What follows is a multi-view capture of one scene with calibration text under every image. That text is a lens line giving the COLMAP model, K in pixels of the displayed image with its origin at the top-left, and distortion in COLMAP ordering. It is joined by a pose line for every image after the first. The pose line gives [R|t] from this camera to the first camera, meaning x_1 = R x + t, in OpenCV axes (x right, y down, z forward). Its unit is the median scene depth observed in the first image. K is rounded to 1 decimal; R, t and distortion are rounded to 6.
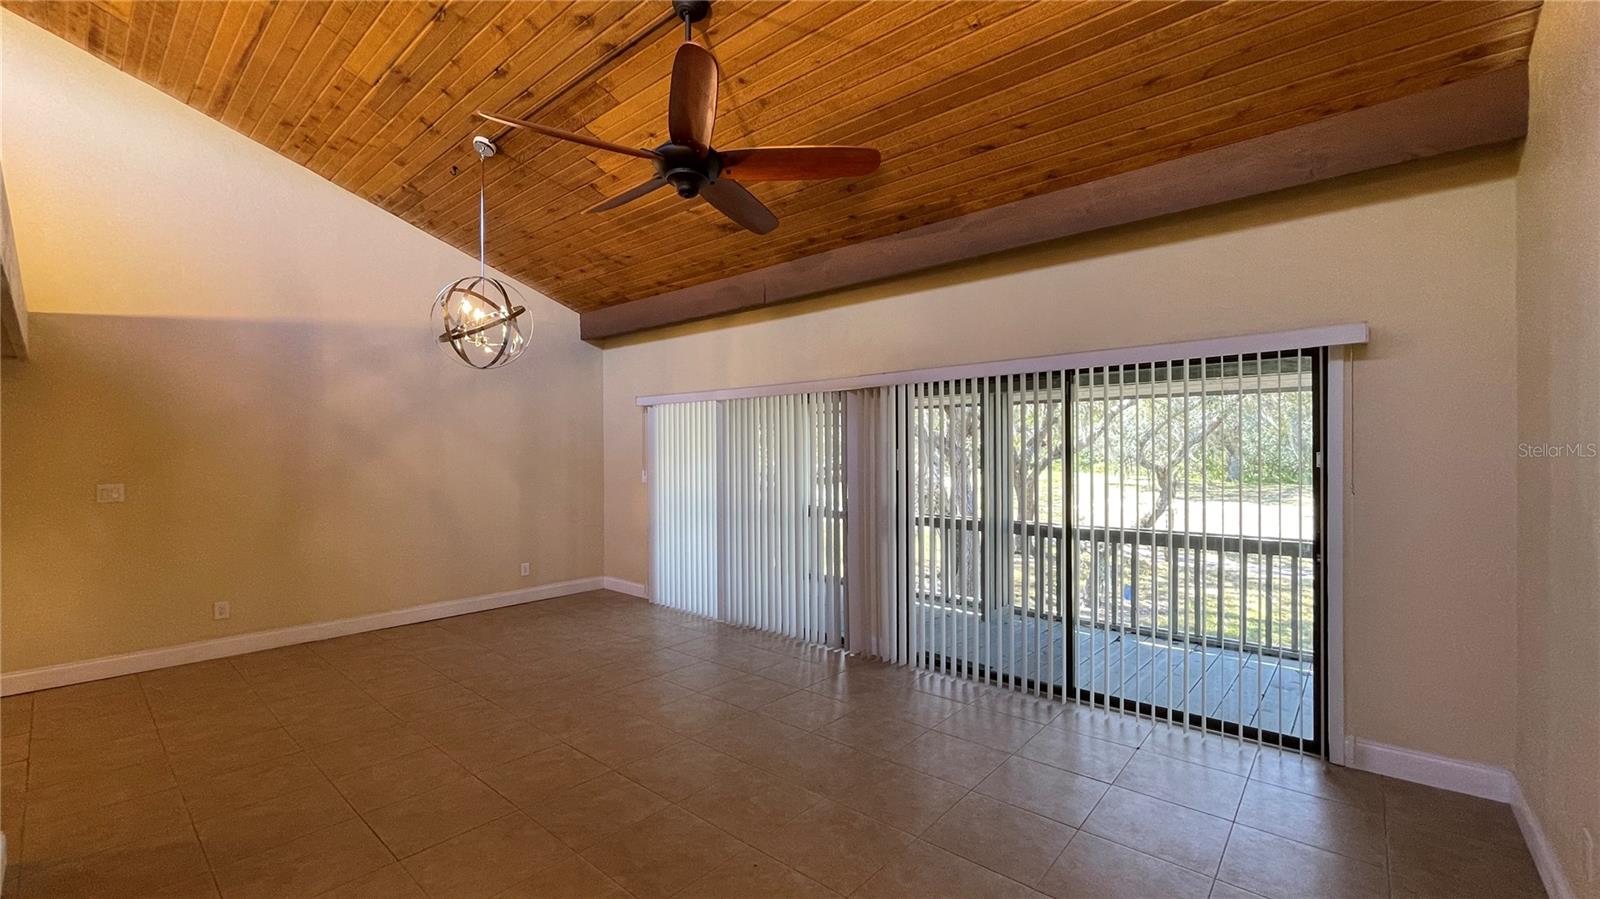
lens RADIAL K [[650.0, 0, 792.5], [0, 650.0, 454.6], [0, 0, 1]] dist [-0.008877, 0.004500]
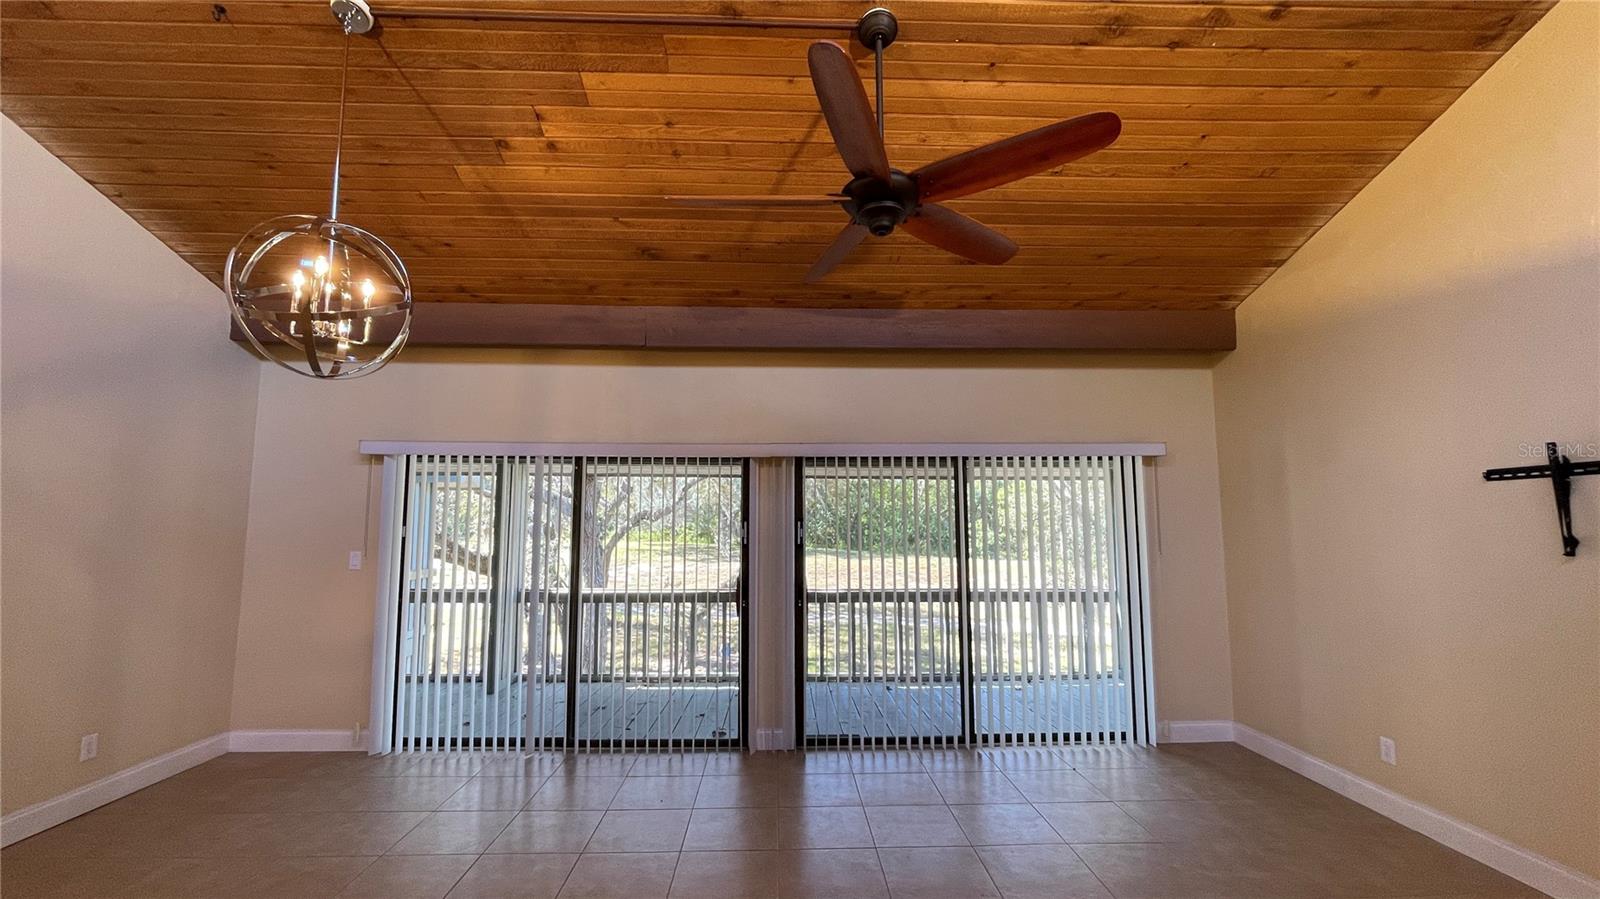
lens RADIAL K [[650.0, 0, 792.5], [0, 650.0, 454.6], [0, 0, 1]] dist [-0.008877, 0.004500]
pose [[0.732579, 0.070033, 0.677070, -0.493847], [-0.002773, 0.994992, -0.099917, -0.011978], [-0.680676, 0.071320, 0.729105, 0.284944]]
